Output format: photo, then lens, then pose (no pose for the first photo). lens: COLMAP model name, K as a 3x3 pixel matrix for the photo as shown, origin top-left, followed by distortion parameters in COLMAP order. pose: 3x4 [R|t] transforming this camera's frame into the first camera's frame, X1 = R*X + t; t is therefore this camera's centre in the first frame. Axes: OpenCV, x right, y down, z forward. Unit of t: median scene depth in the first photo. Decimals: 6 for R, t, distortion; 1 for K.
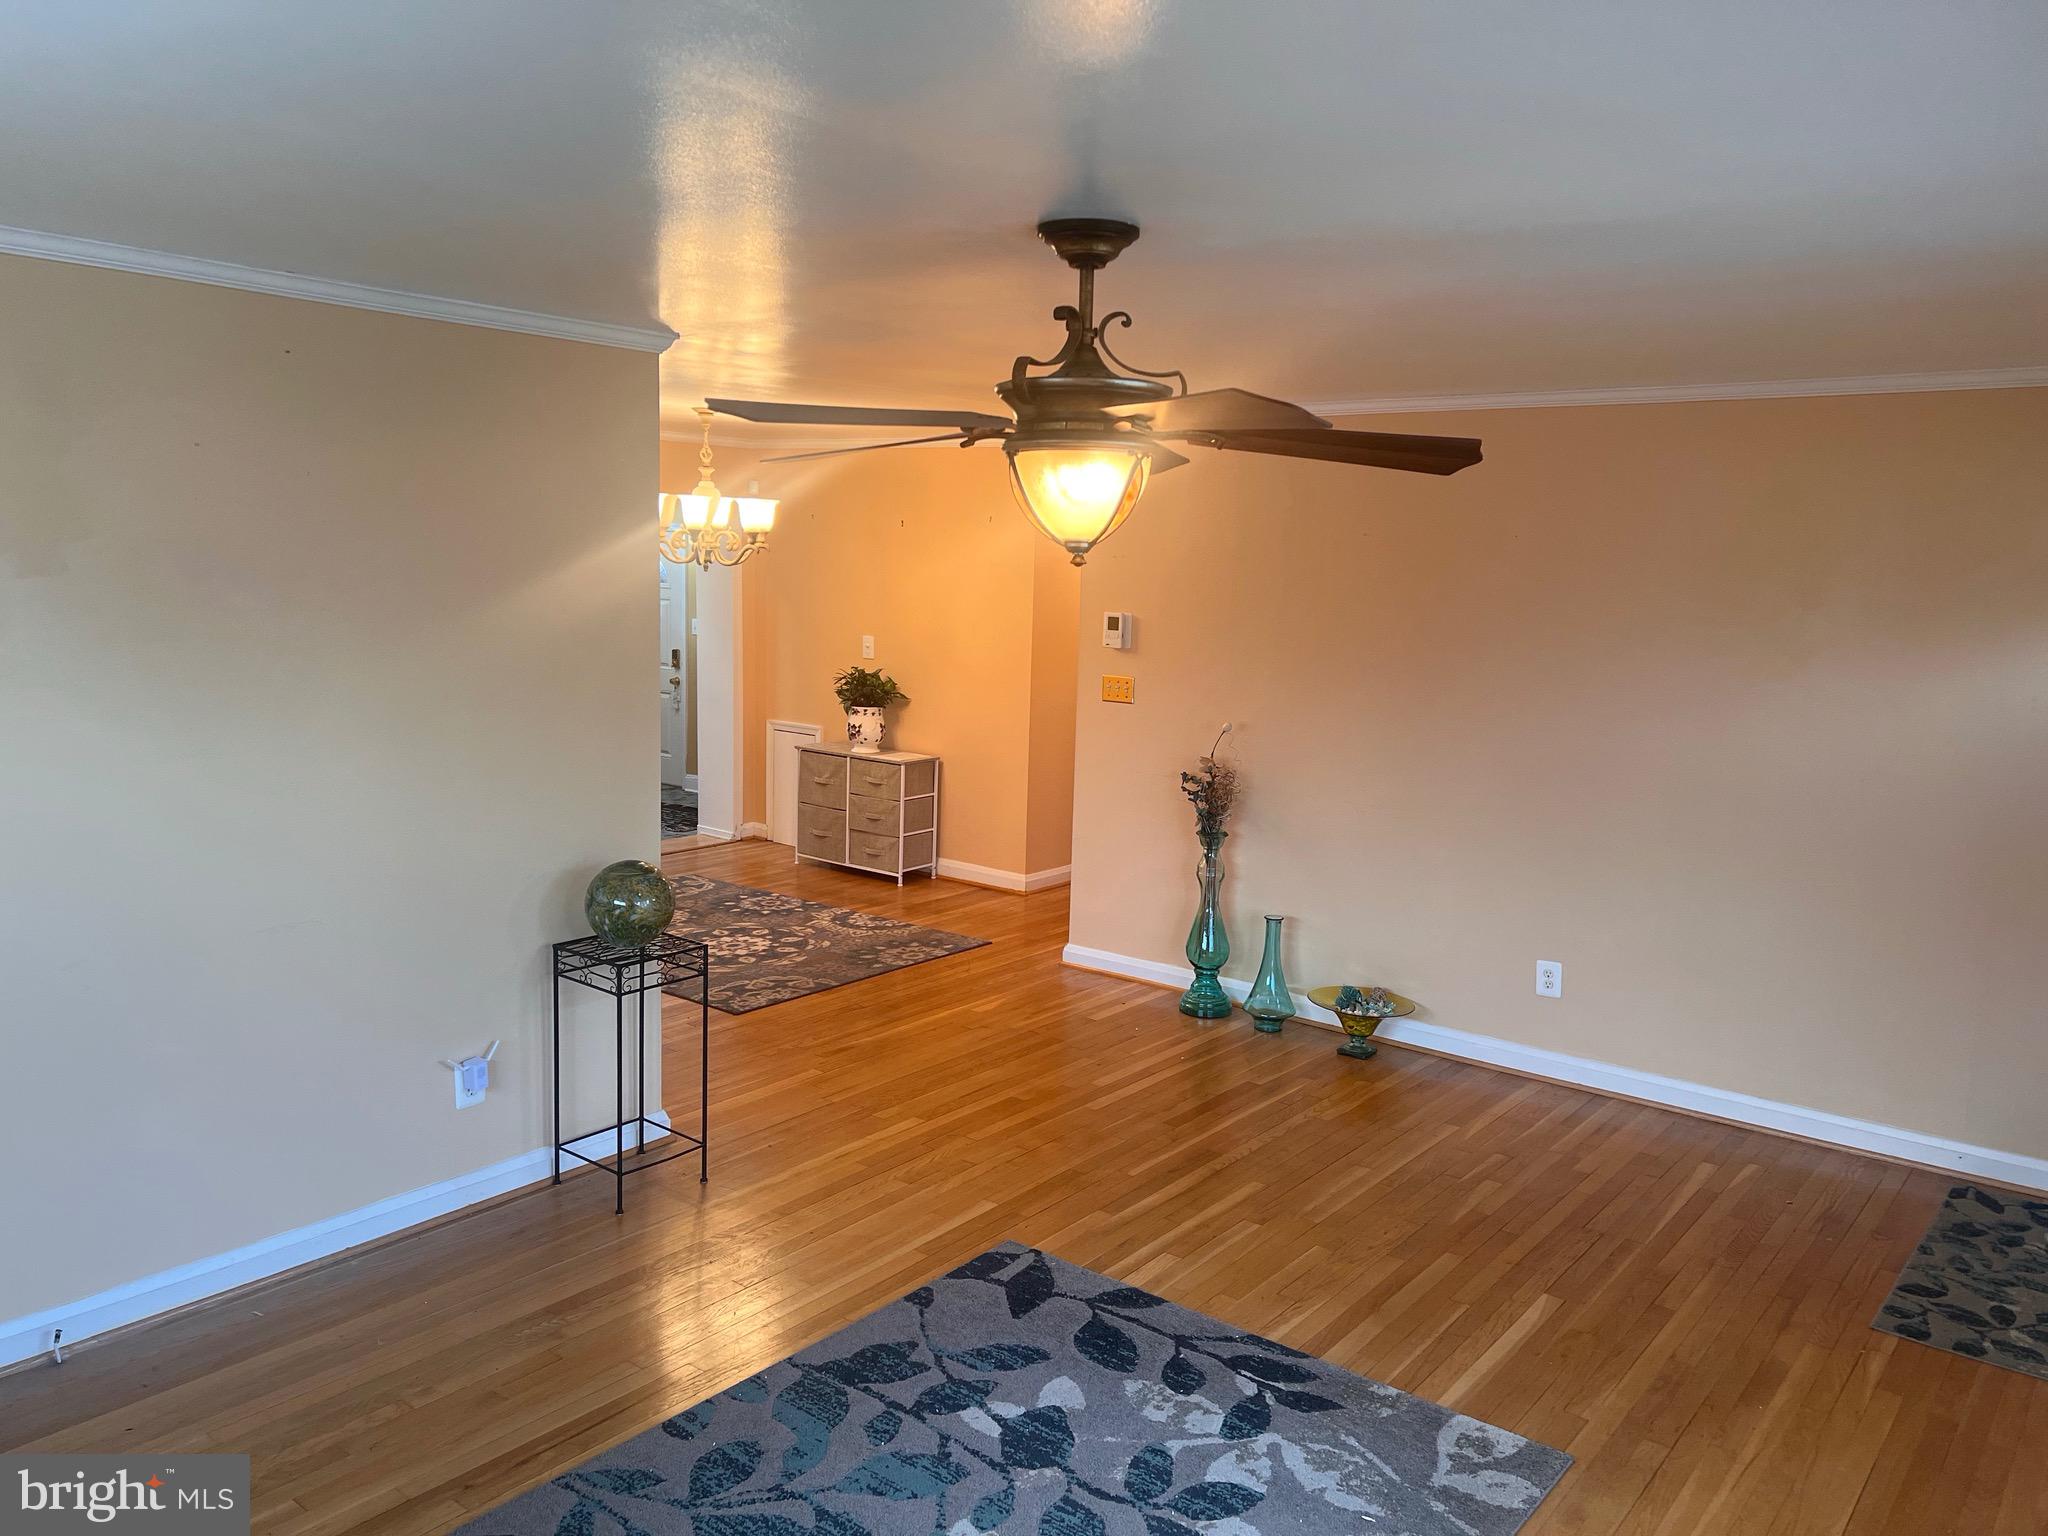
lens RADIAL K [[1550.5, 0, 1040.7], [0, 1550.5, 764.9], [0, 0, 1]] dist [0.047003, -0.009020]
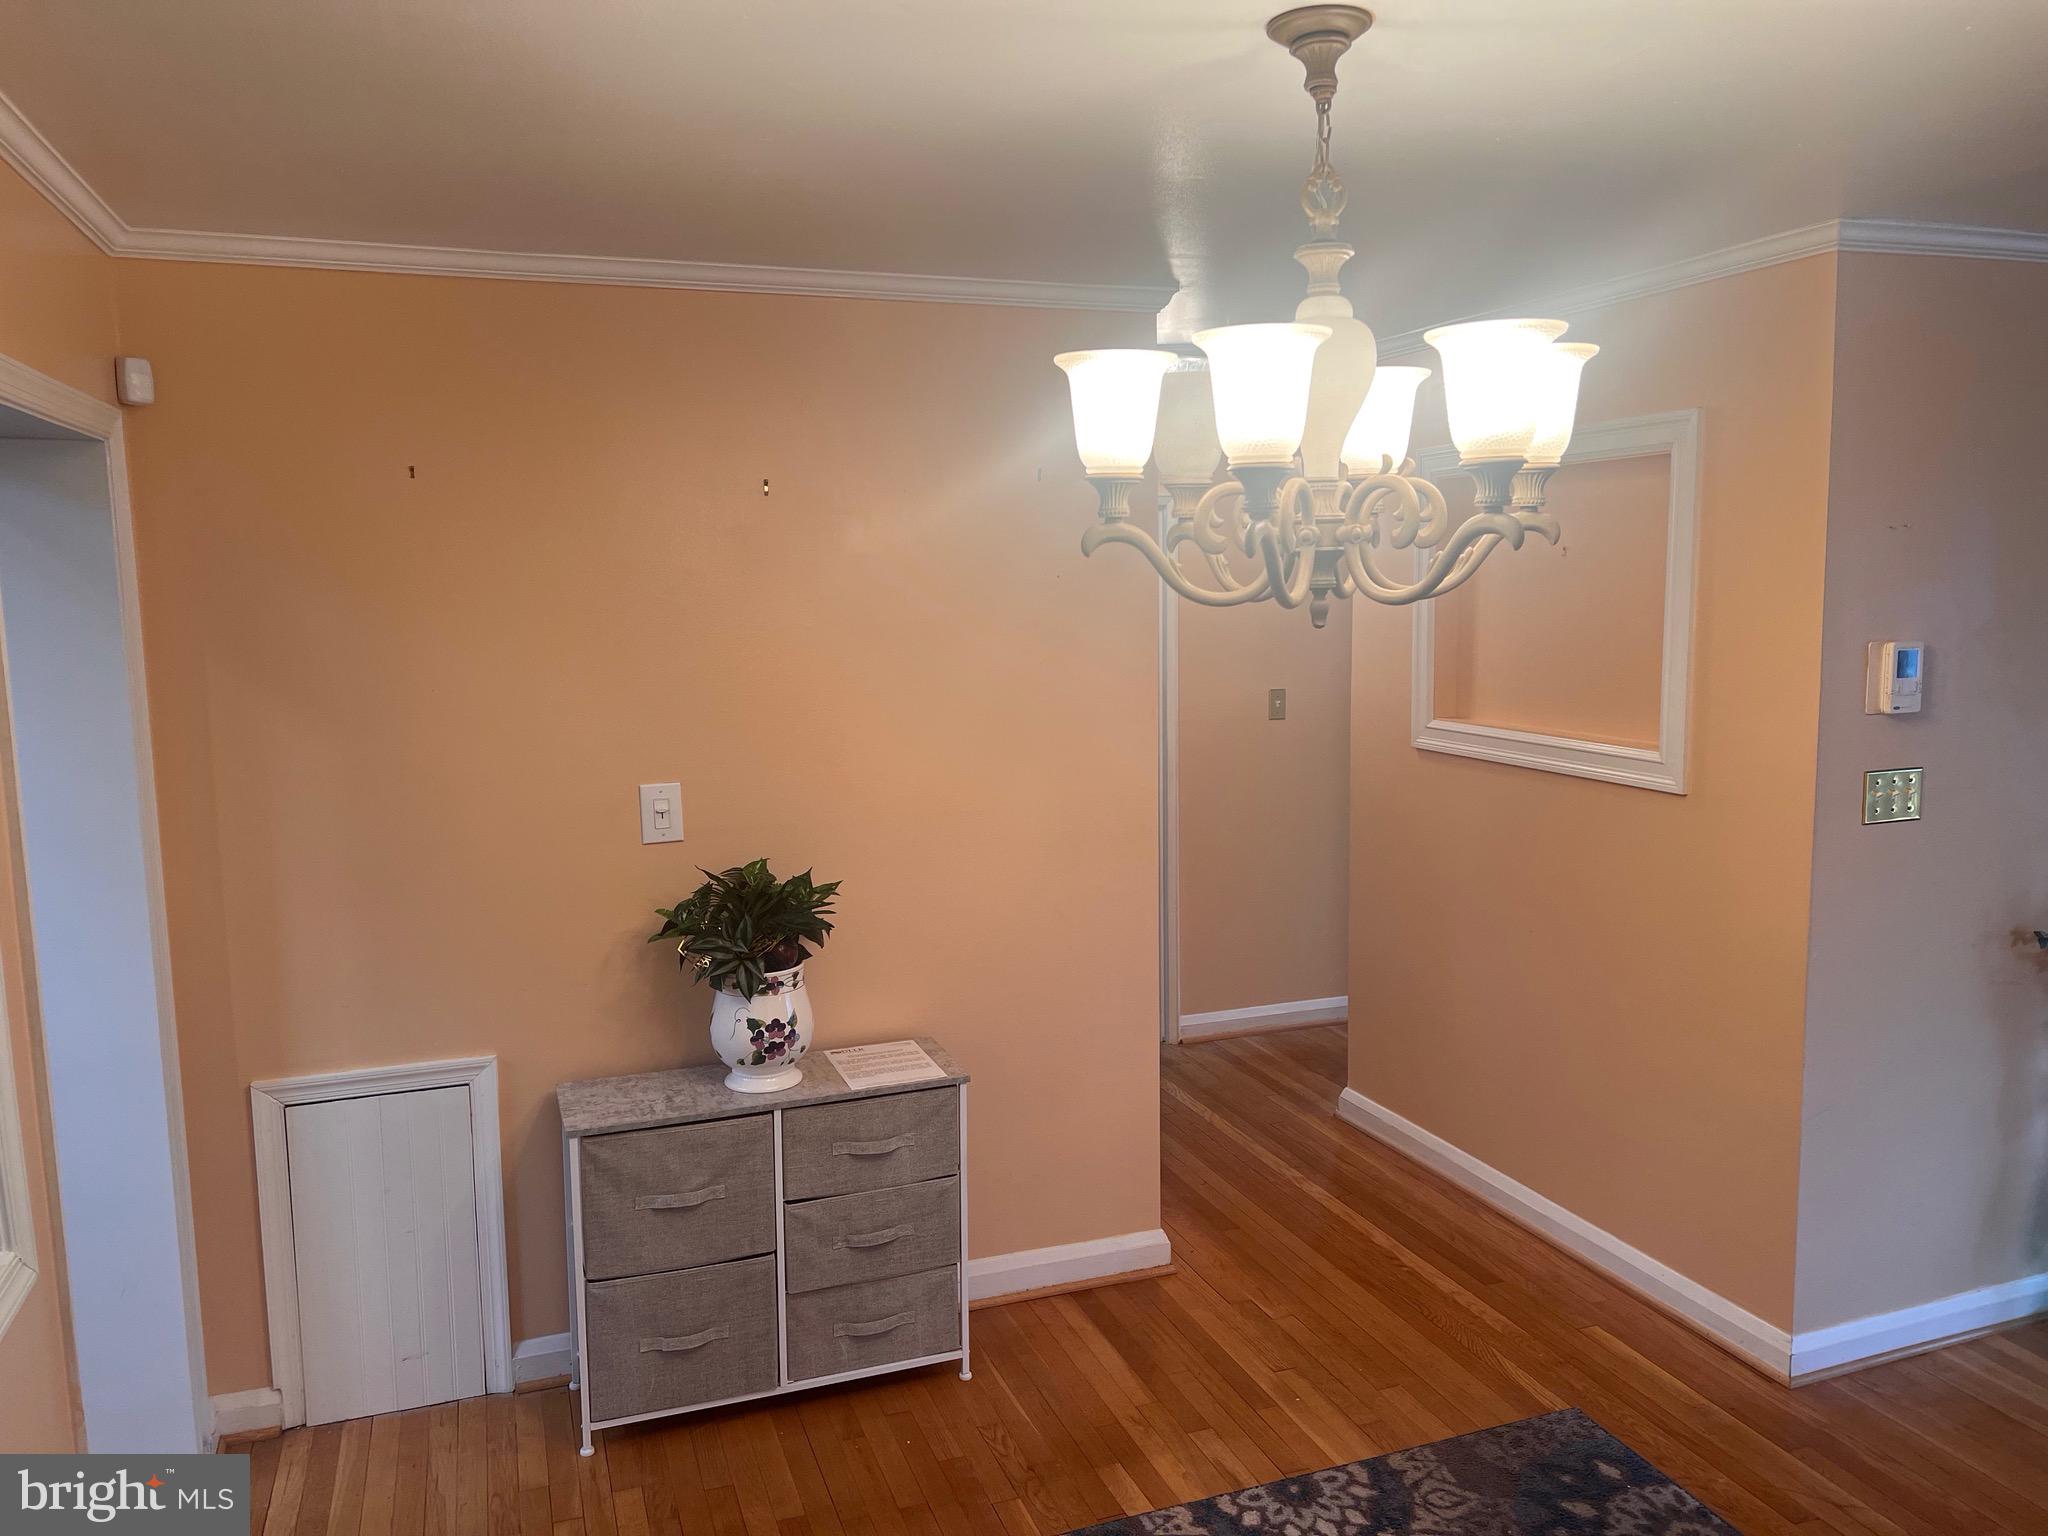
lens RADIAL K [[1523.8, 0, 1002.9], [0, 1523.8, 762.1], [0, 0, 1]] dist [0.001147, -0.001213]
pose [[0.540067, -0.142267, 0.829511, -0.777091], [0.151181, 0.985976, 0.070673, -0.211430], [-0.827932, 0.087238, 0.554001, 1.500211]]
